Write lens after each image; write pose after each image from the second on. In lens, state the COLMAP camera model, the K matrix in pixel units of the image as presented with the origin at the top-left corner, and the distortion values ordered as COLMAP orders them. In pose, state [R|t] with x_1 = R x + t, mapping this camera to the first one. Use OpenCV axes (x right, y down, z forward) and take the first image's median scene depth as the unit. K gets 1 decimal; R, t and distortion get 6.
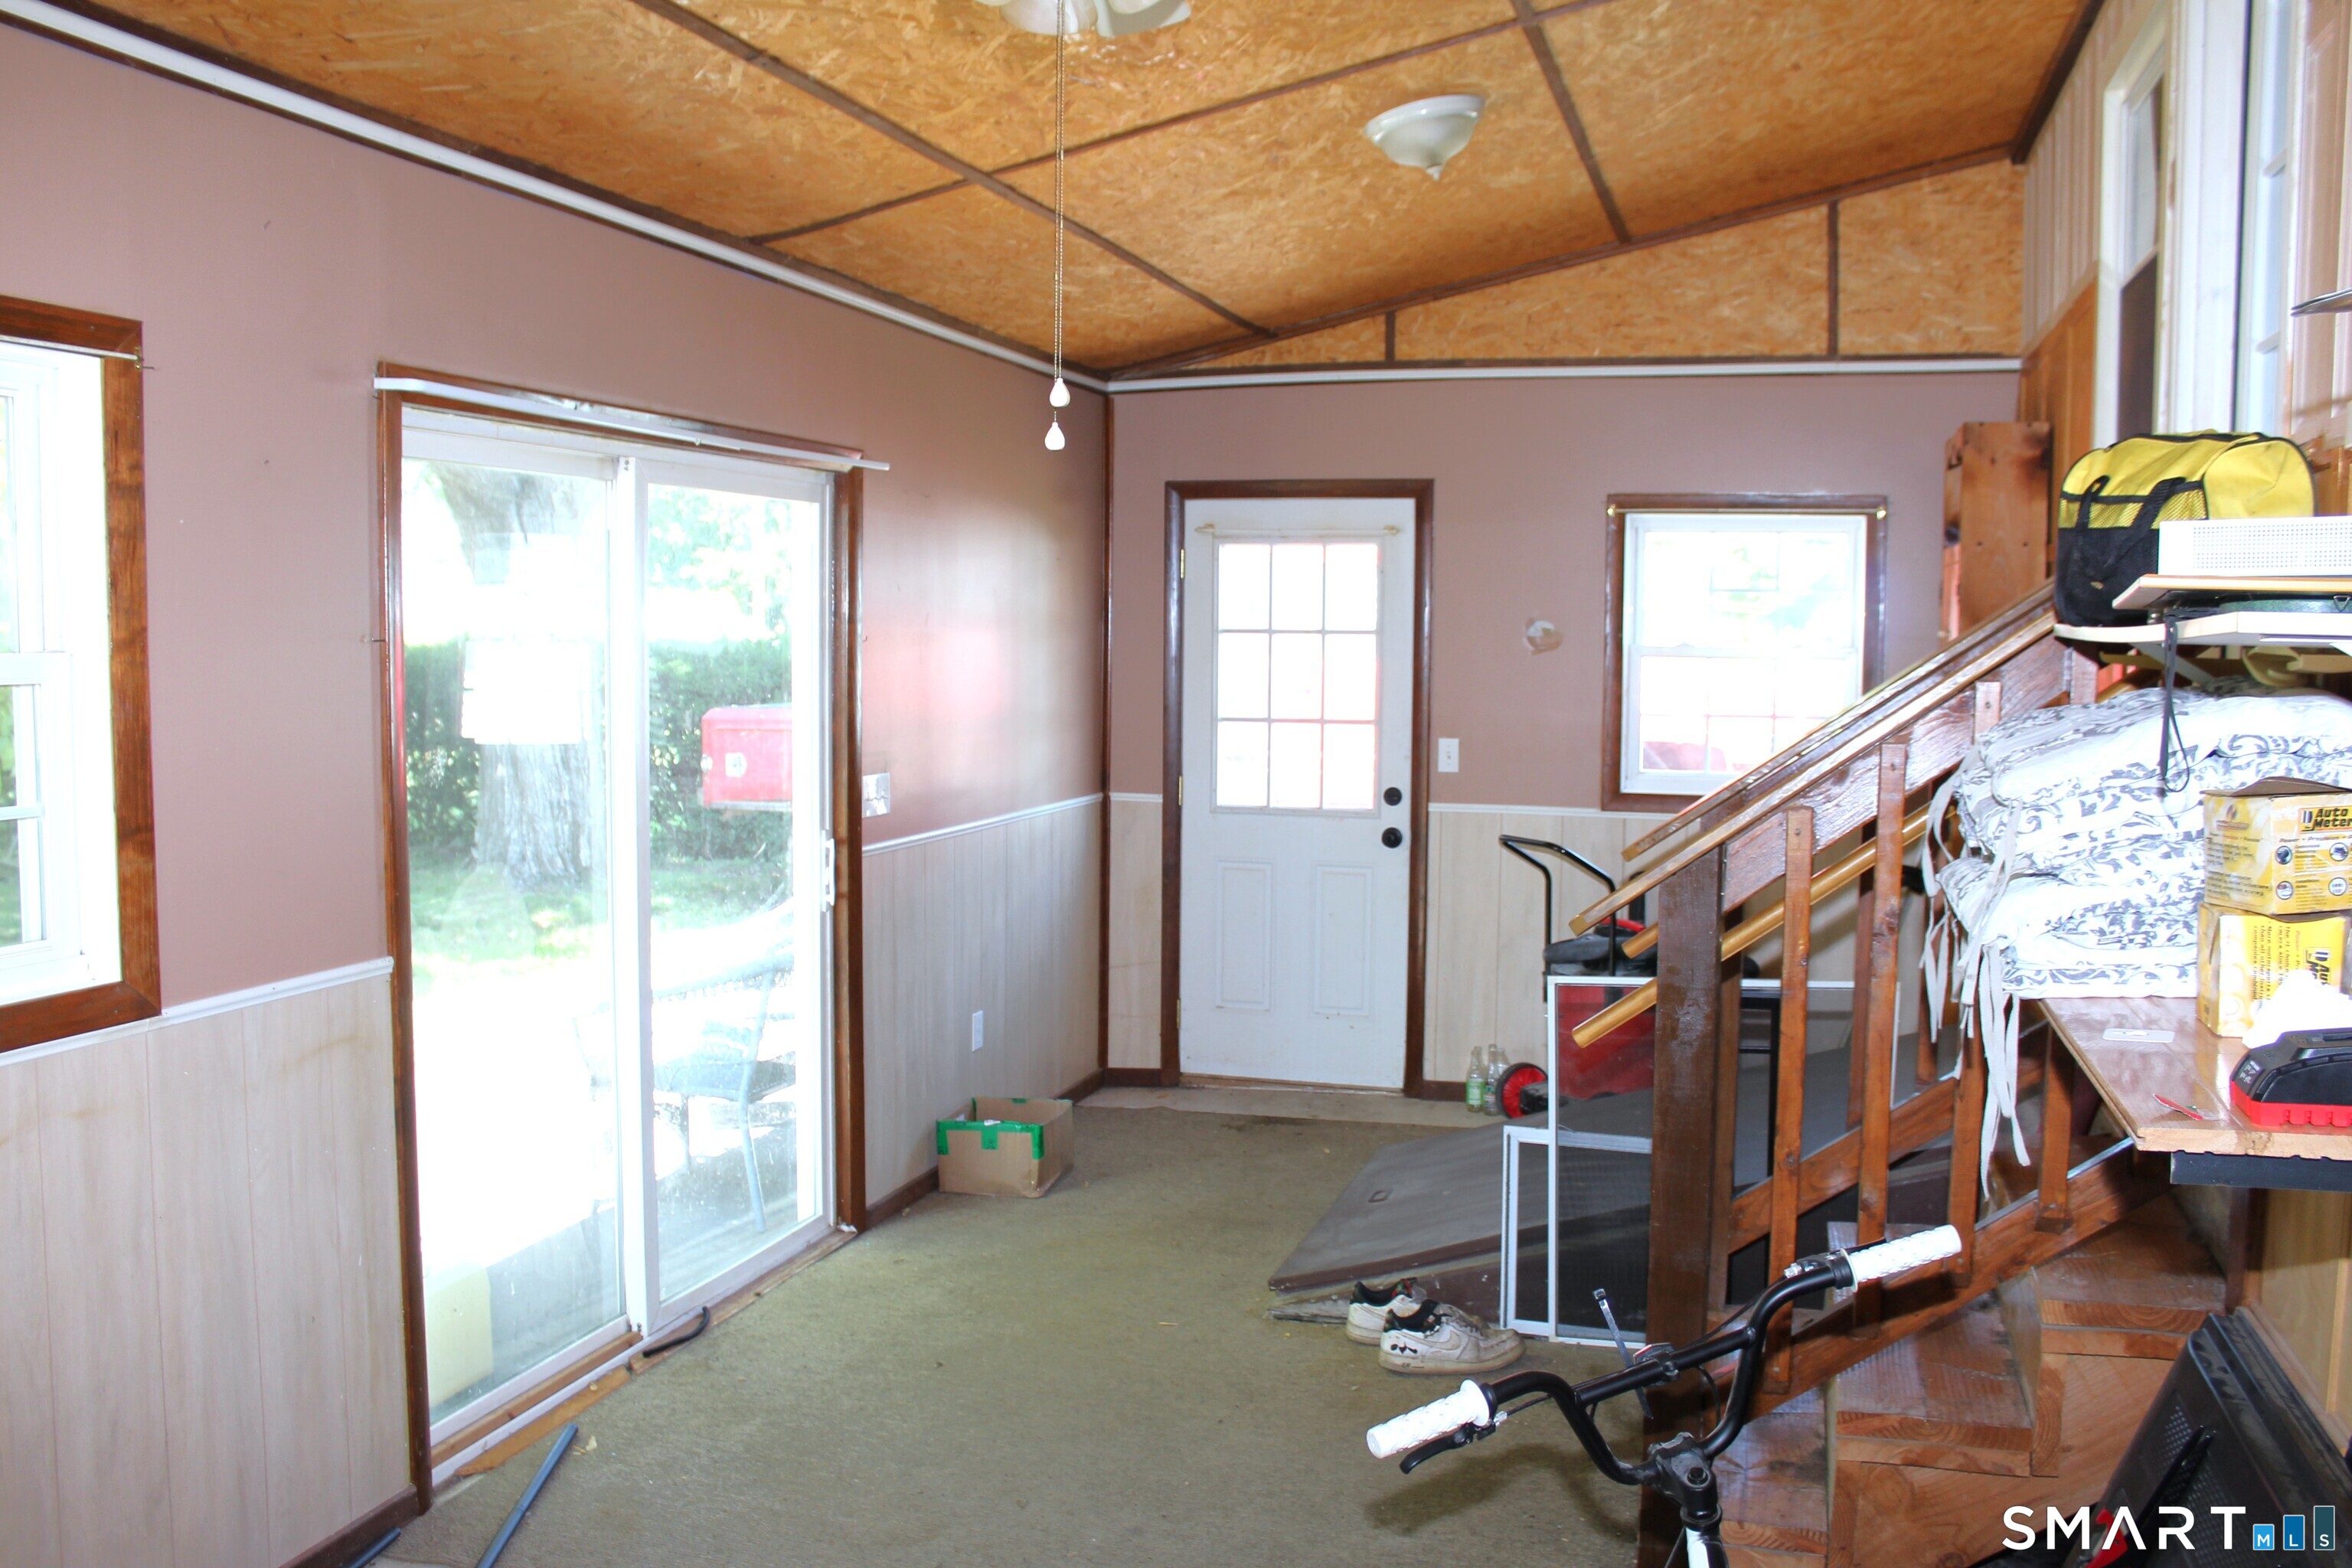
lens RADIAL K [[2016.0, 0, 1174.6], [0, 2016.0, 827.1], [0, 0, 1]] dist [-0.176850, 0.219864]
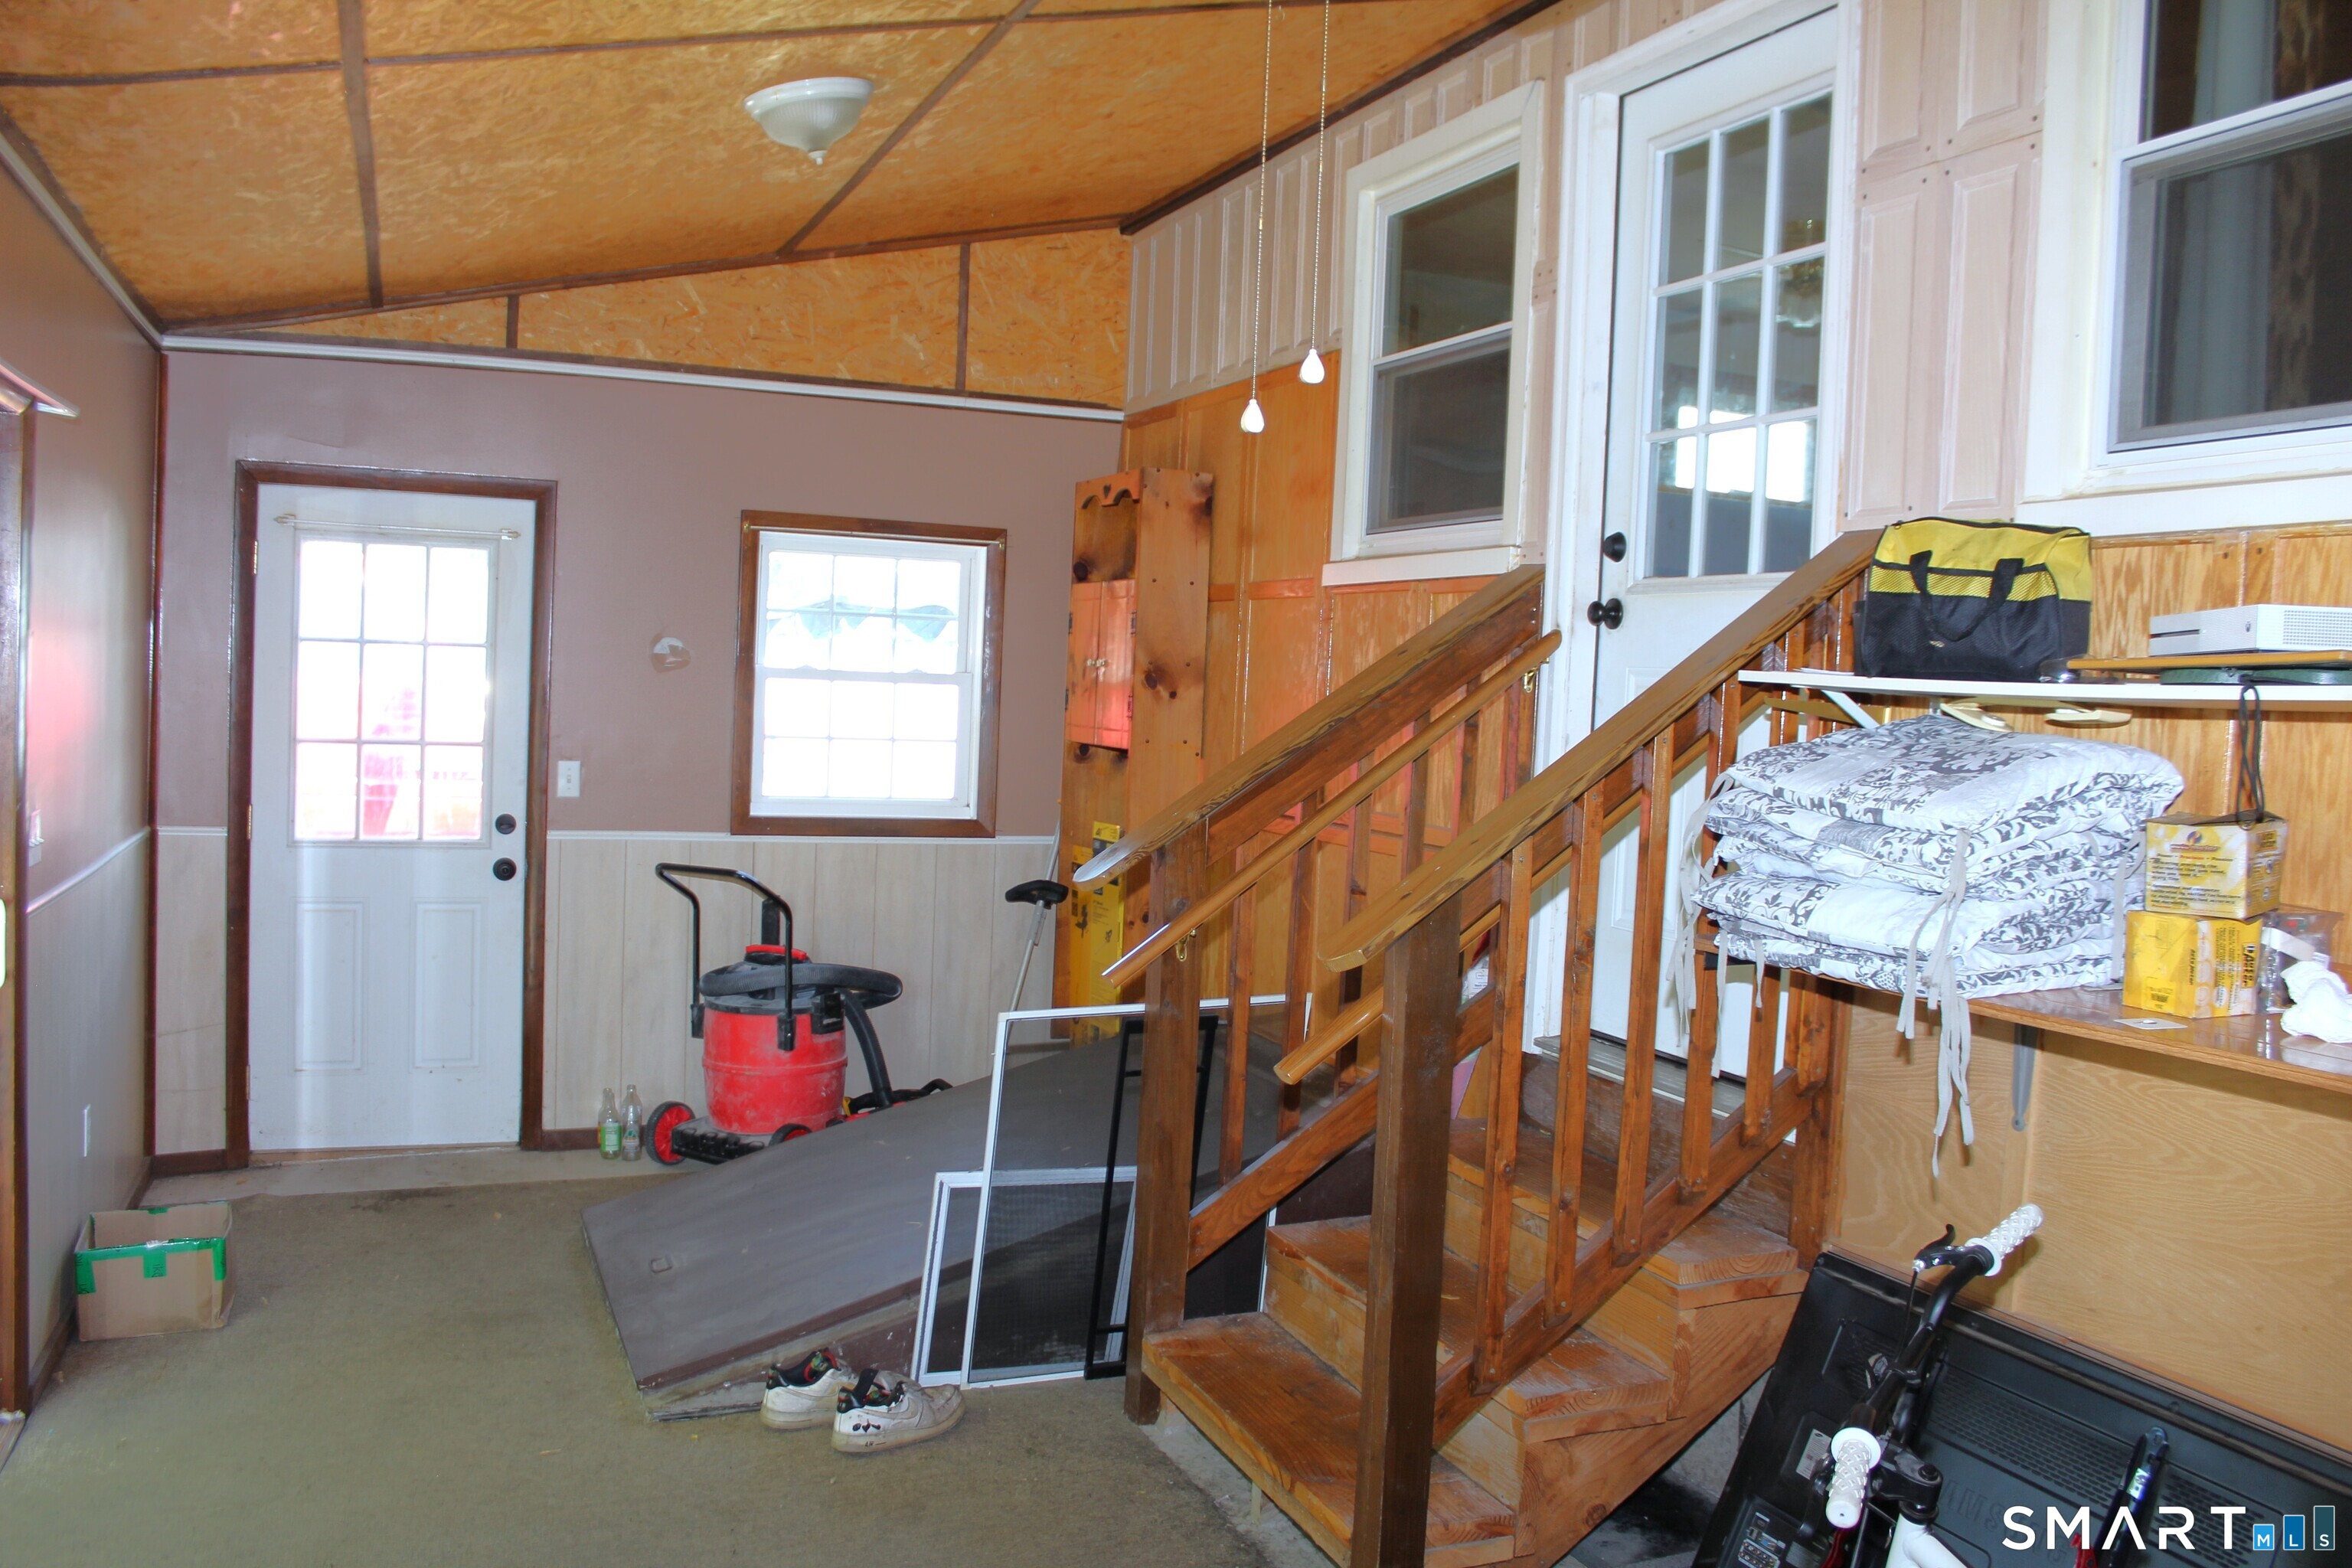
lens RADIAL K [[1937.7, 0, 1169.3], [0, 1937.7, 809.5], [0, 0, 1]] dist [-0.143885, 0.125979]
pose [[0.781067, -0.016712, 0.624223, -0.217707], [0.025475, 0.999662, -0.005112, -0.010989], [-0.623927, 0.019895, 0.781229, 0.145756]]
